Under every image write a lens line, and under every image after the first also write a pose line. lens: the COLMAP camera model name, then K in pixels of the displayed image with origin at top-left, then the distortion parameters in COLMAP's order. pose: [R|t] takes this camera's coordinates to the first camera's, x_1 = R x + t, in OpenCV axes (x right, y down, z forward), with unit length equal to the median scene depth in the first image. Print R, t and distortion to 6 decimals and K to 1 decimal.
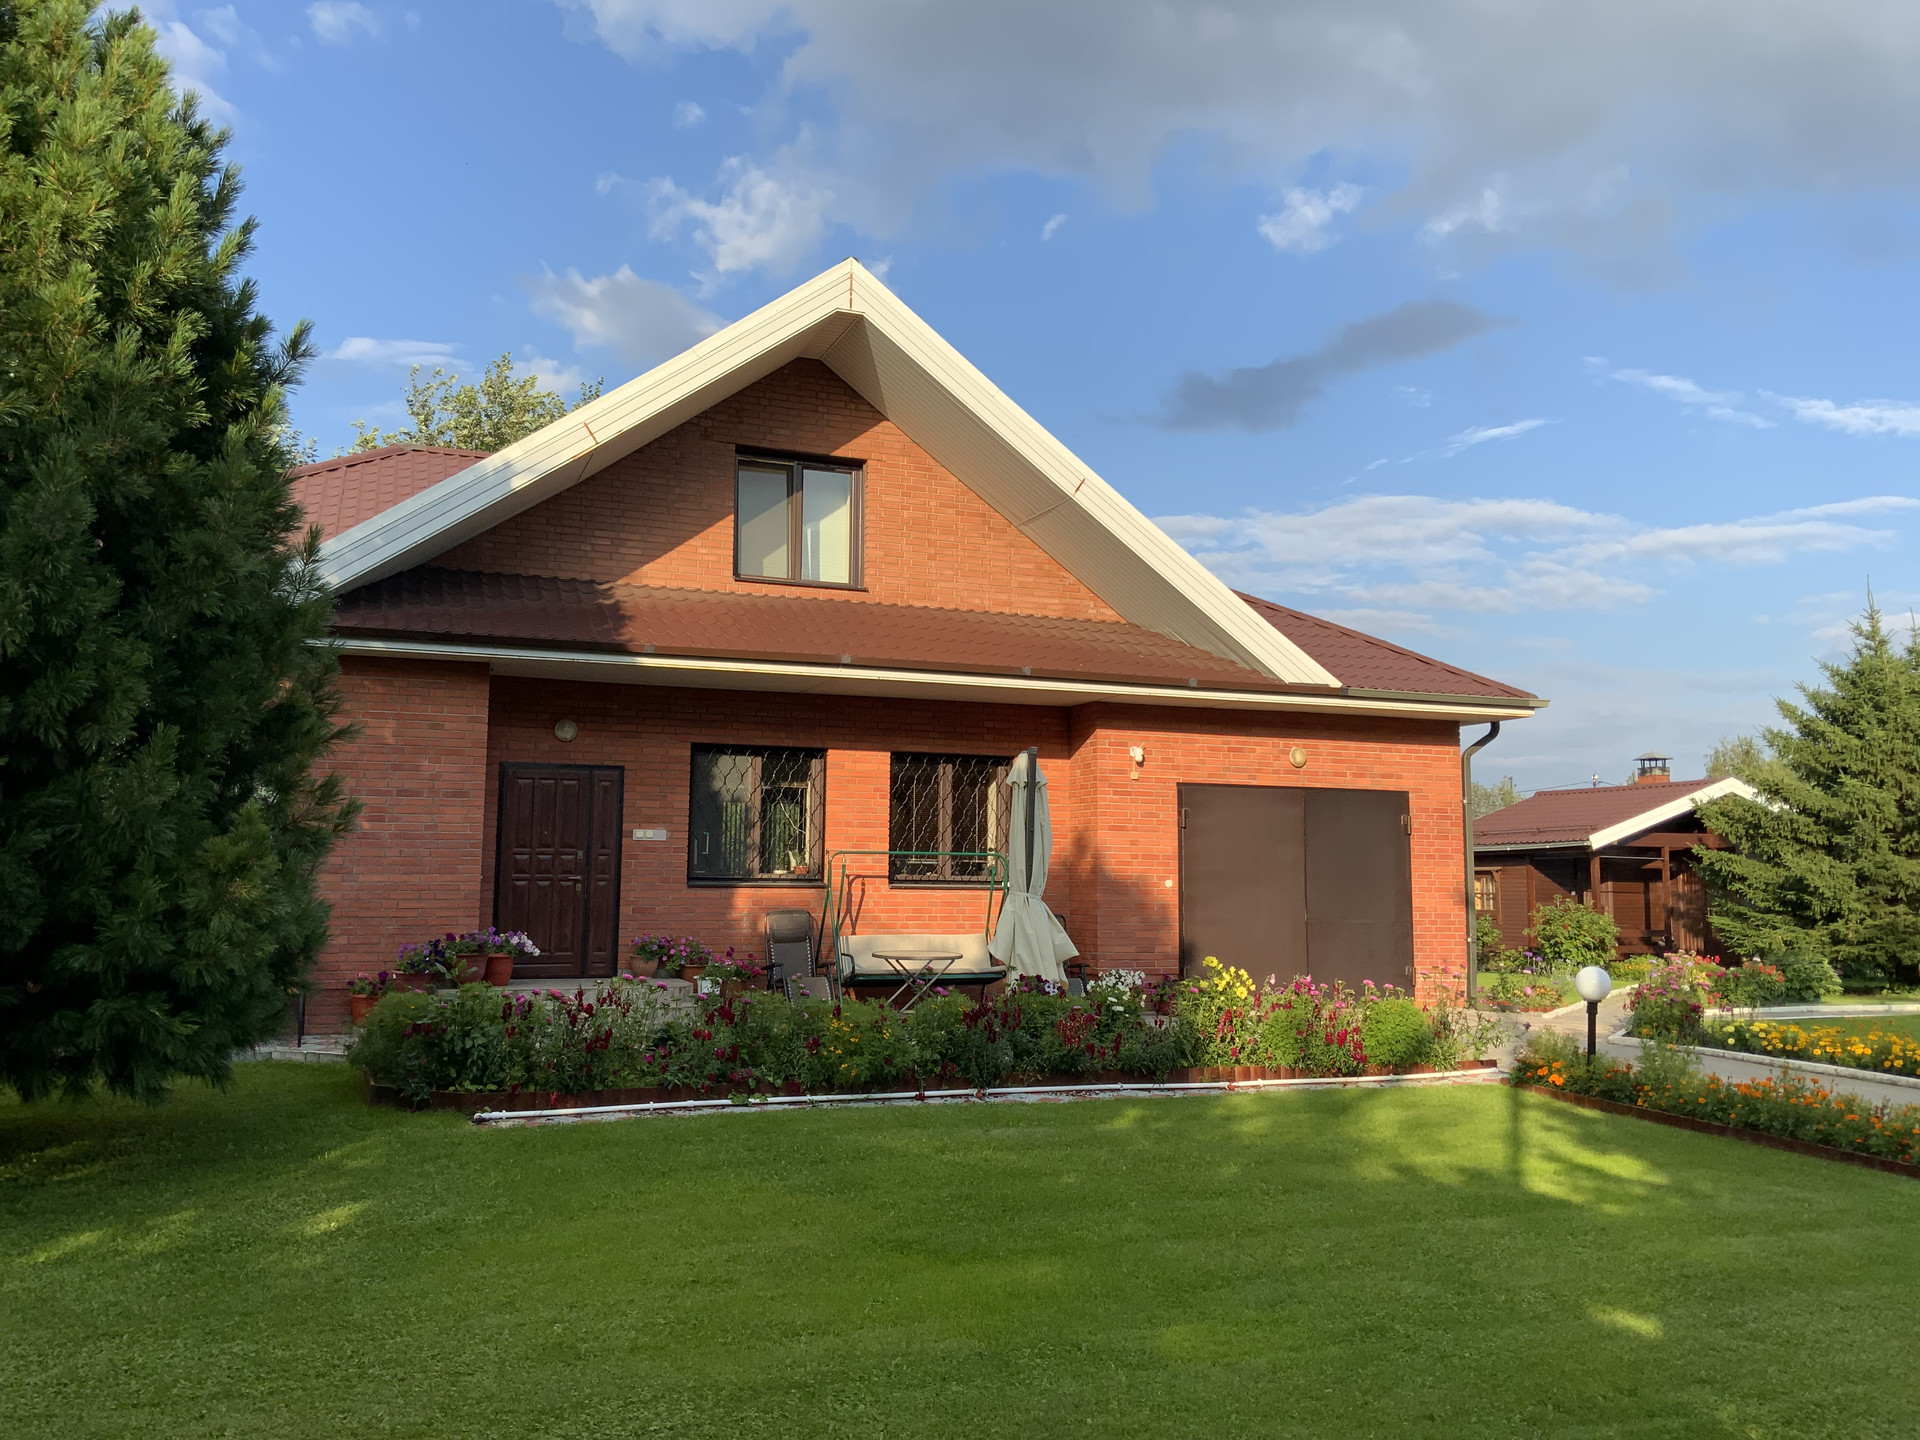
lens RADIAL K [[1623.3, 0, 962.8], [0, 1623.3, 717.9], [0, 0, 1]] dist [0.037446, -0.020712]
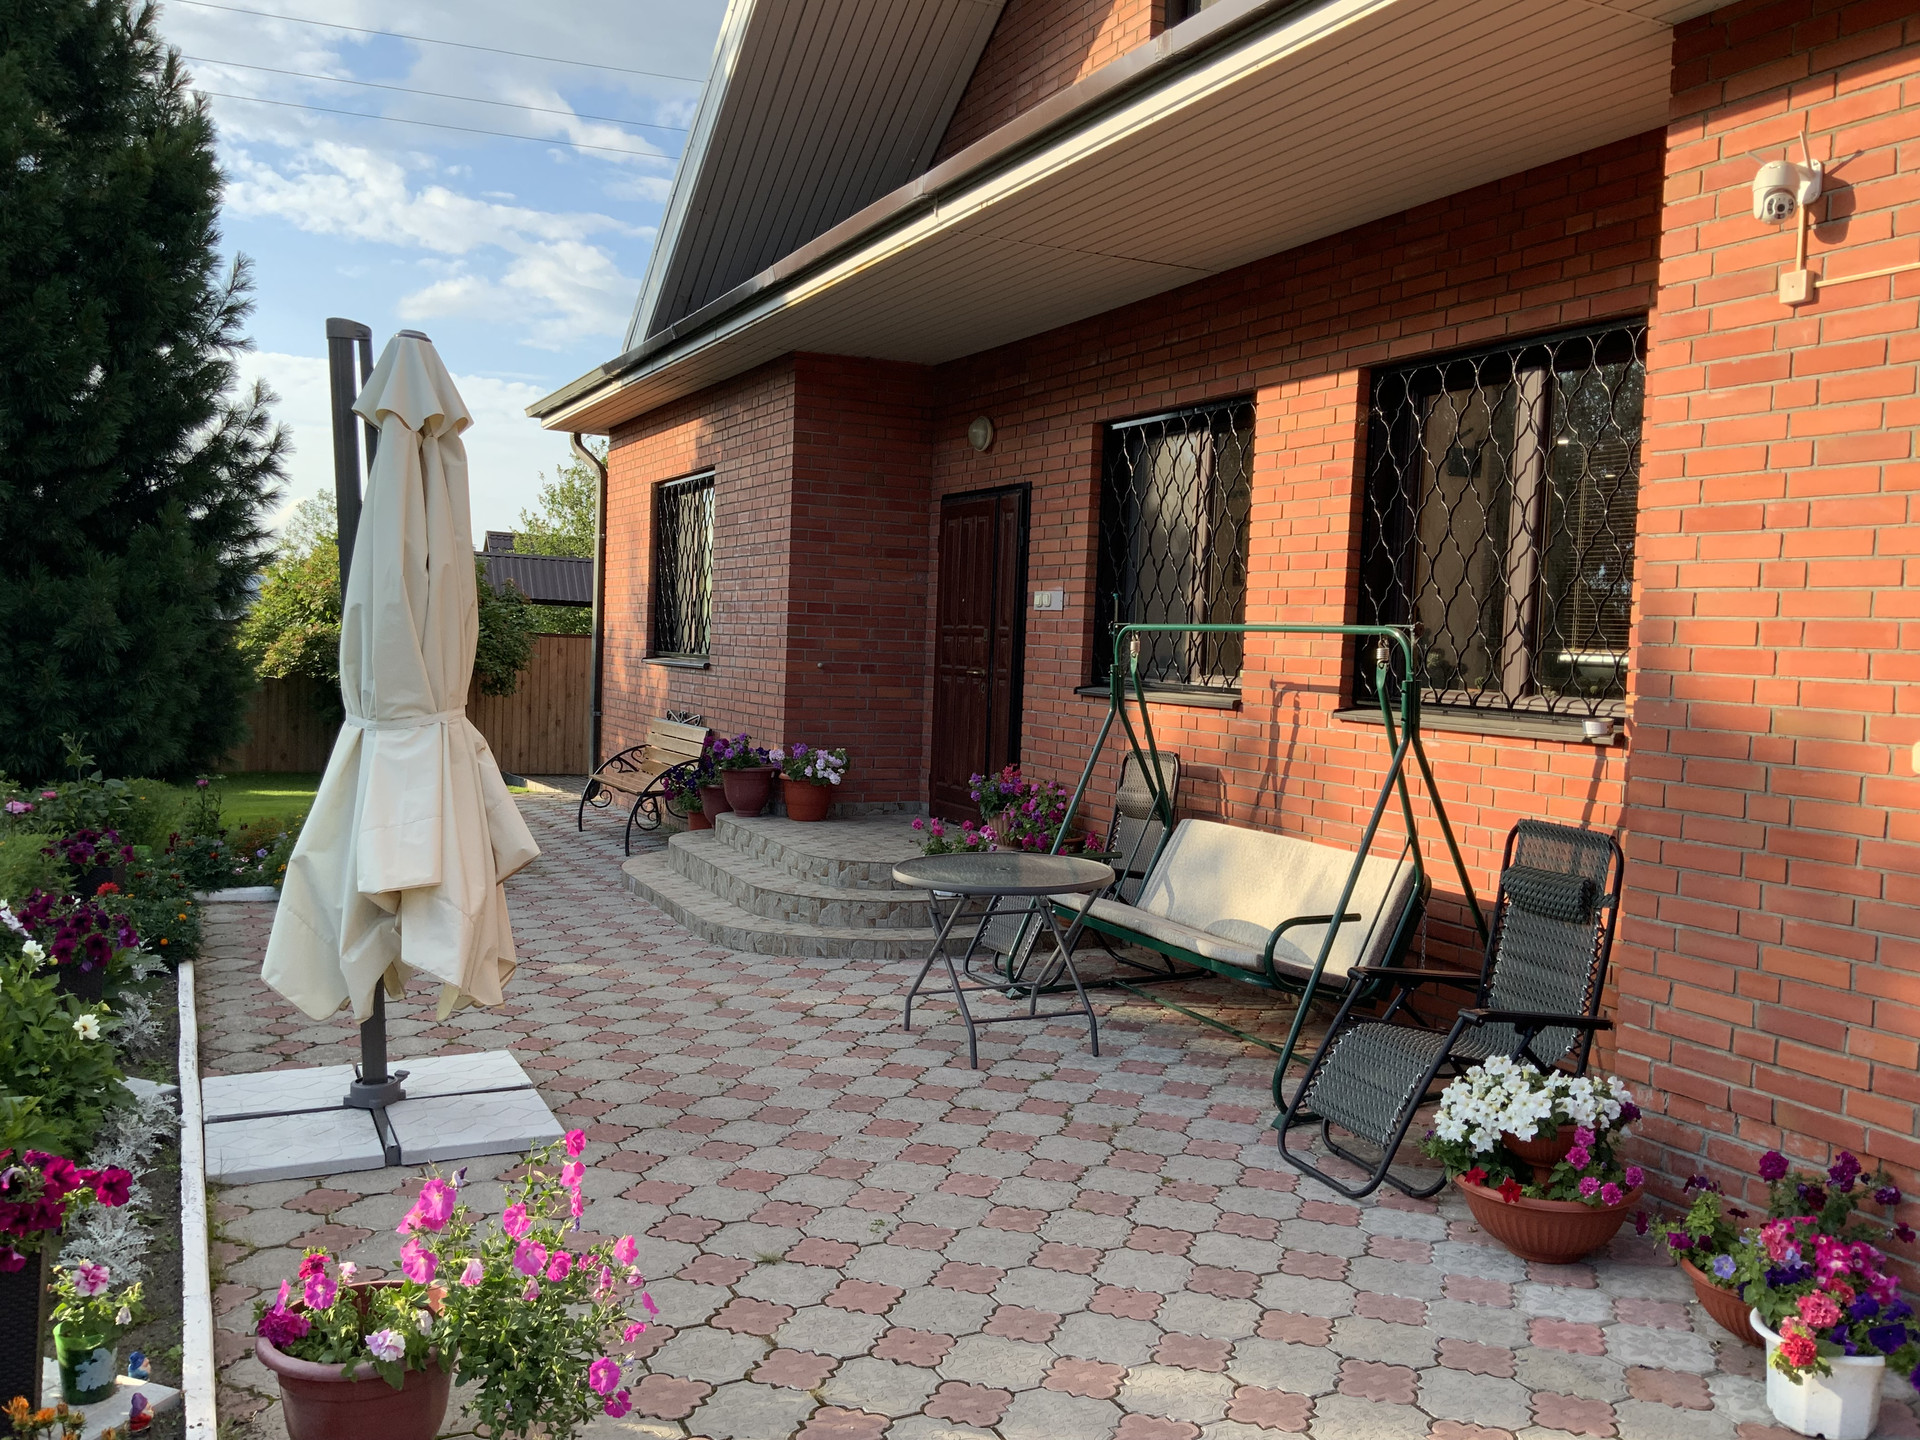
lens RADIAL K [[1623.3, 0, 959.7], [0, 1623.3, 725.6], [0, 0, 1]] dist [0.037446, -0.020712]
pose [[0.044488, 0.046205, -0.997941, 0.349716], [0.071502, 0.996221, 0.049312, 0.081136], [0.996448, -0.073549, 0.041016, 0.898712]]
